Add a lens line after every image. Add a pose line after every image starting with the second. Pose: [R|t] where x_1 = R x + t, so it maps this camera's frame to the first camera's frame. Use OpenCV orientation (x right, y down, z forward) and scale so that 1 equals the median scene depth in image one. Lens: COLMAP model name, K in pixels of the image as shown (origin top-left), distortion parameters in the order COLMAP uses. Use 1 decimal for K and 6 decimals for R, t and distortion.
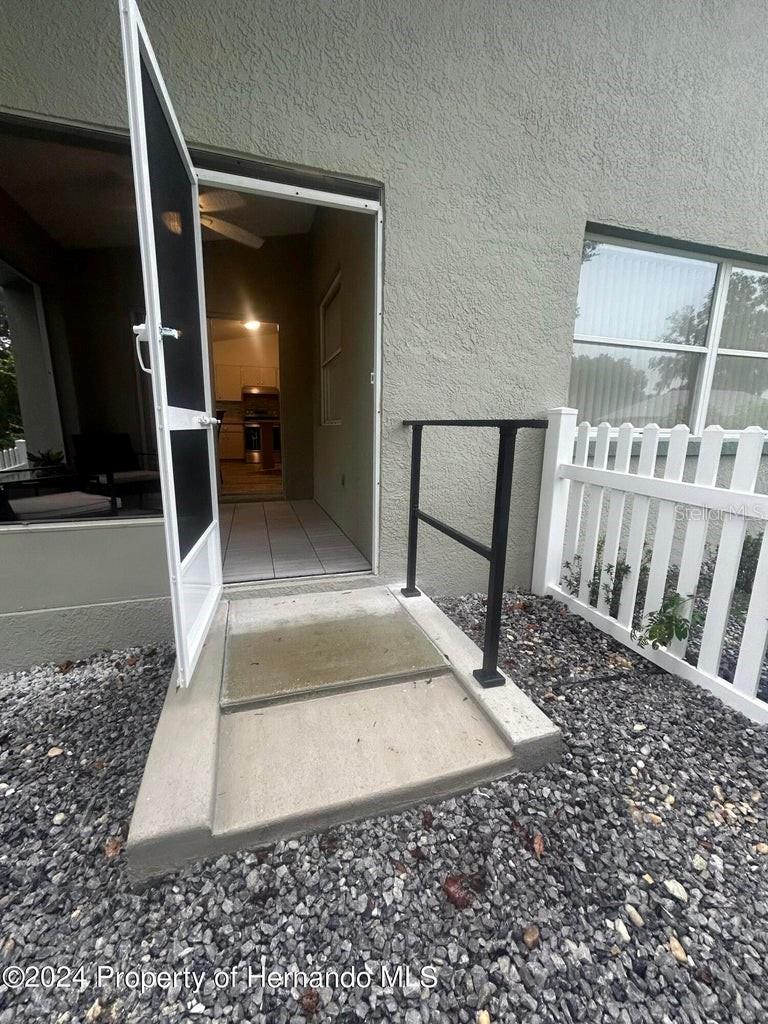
lens RADIAL K [[415.6, 0, 383.6], [0, 415.6, 511.5], [0, 0, 1]] dist [-0.002642, 0.000396]
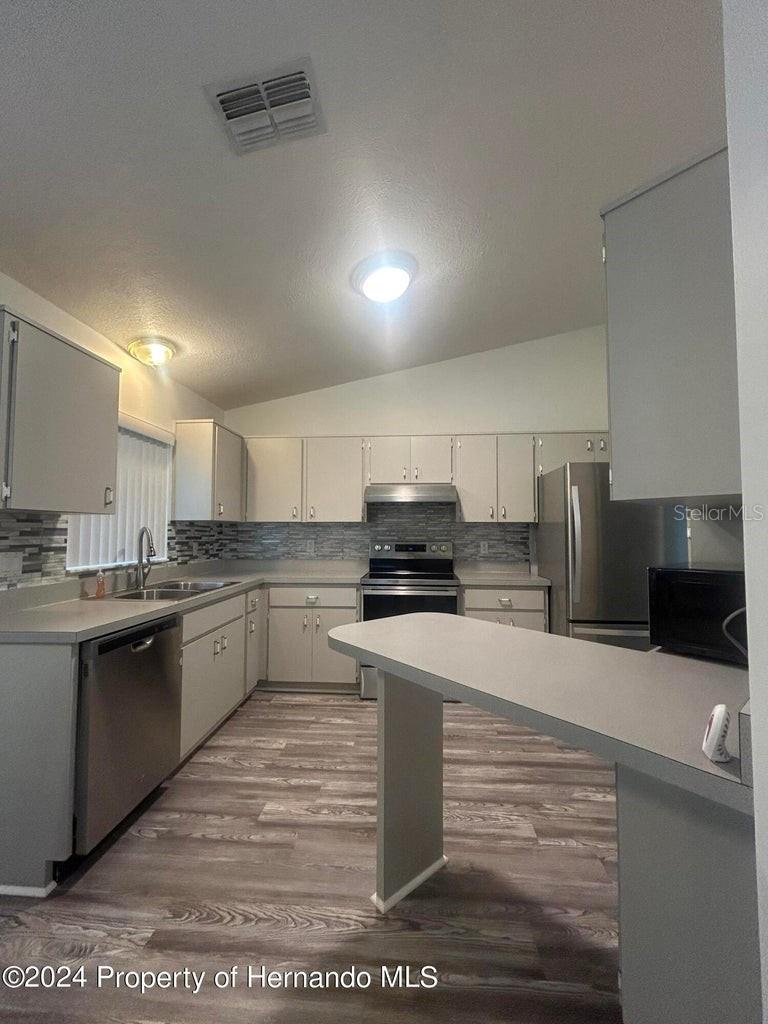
lens RADIAL K [[415.6, 0, 385.5], [0, 415.6, 512.7], [0, 0, 1]] dist [-0.002642, 0.000396]
pose [[0.926417, -0.031544, -0.375175, -0.178794], [-0.061946, 0.970133, -0.234531, -0.183705], [0.371368, 0.240514, 0.896794, 0.656540]]
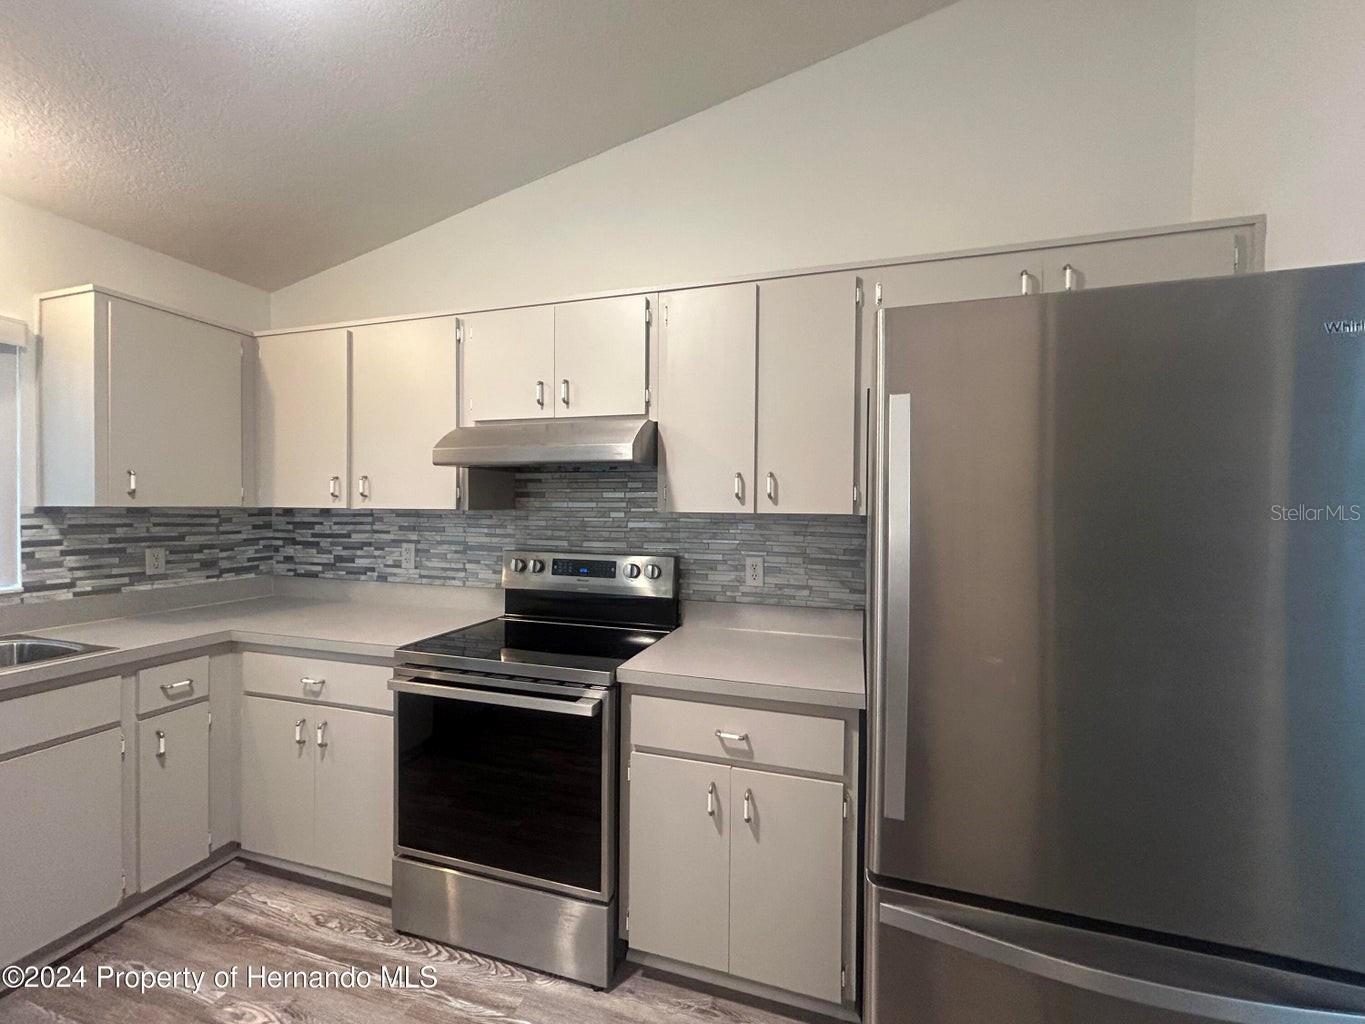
lens RADIAL K [[553.9, 0, 684.1], [0, 553.9, 512.8], [0, 0, 1]] dist [-0.002642, 0.000396]
pose [[0.821838, -0.003329, -0.569711, -0.137915], [-0.108838, 0.980648, -0.162736, -0.235676], [0.559228, 0.195749, 0.805572, 0.863024]]
